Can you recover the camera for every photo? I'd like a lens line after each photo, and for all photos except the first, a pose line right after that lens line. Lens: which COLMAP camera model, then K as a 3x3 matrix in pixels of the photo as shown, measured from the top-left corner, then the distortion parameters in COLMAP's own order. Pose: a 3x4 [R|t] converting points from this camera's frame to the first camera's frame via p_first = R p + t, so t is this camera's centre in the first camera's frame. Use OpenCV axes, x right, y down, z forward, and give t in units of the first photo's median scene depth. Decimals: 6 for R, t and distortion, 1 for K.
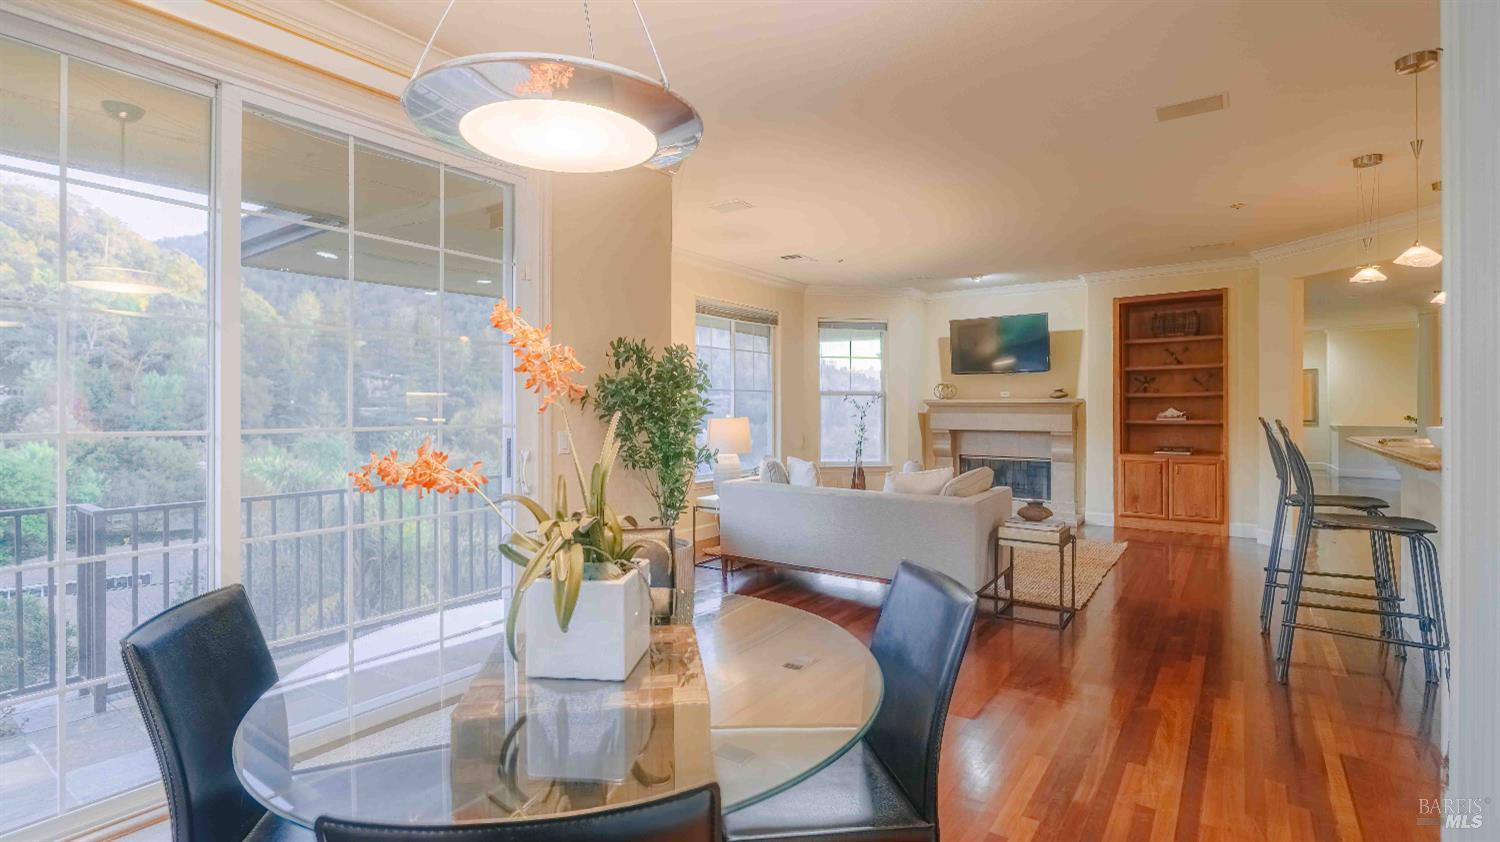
lens RADIAL K [[682.7, 0, 750.8], [0, 682.7, 419.2], [0, 0, 1]] dist [0.002153, -0.000088]
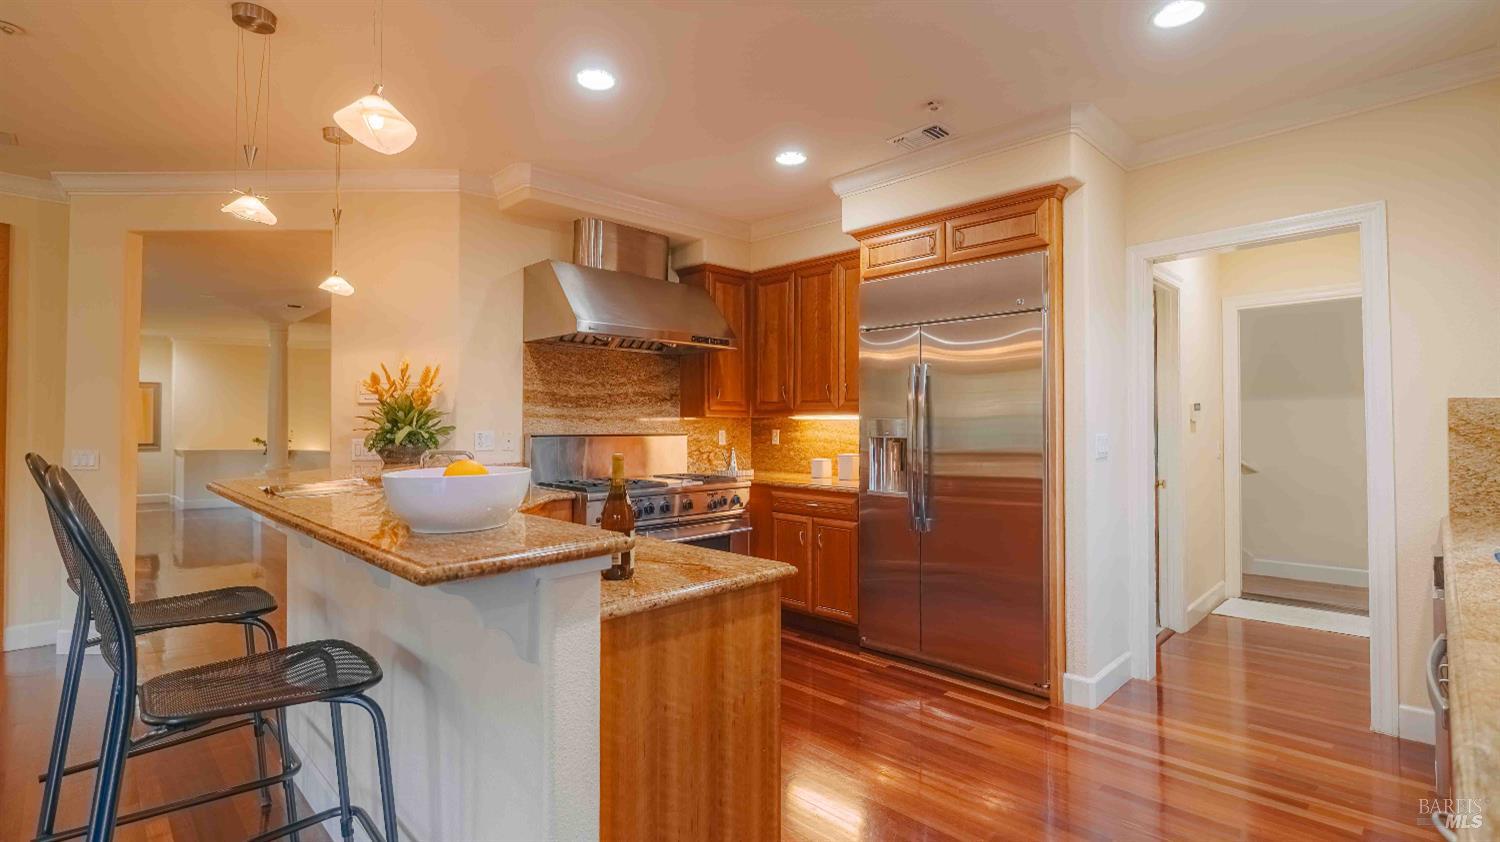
lens RADIAL K [[682.7, 0, 750.7], [0, 682.7, 425.8], [0, 0, 1]] dist [0.002153, -0.000088]
pose [[0.164782, 0.023868, 0.986041, 0.167147], [-0.003664, 0.999715, -0.023586, -0.002536], [-0.986323, 0.000273, 0.164823, 0.202245]]
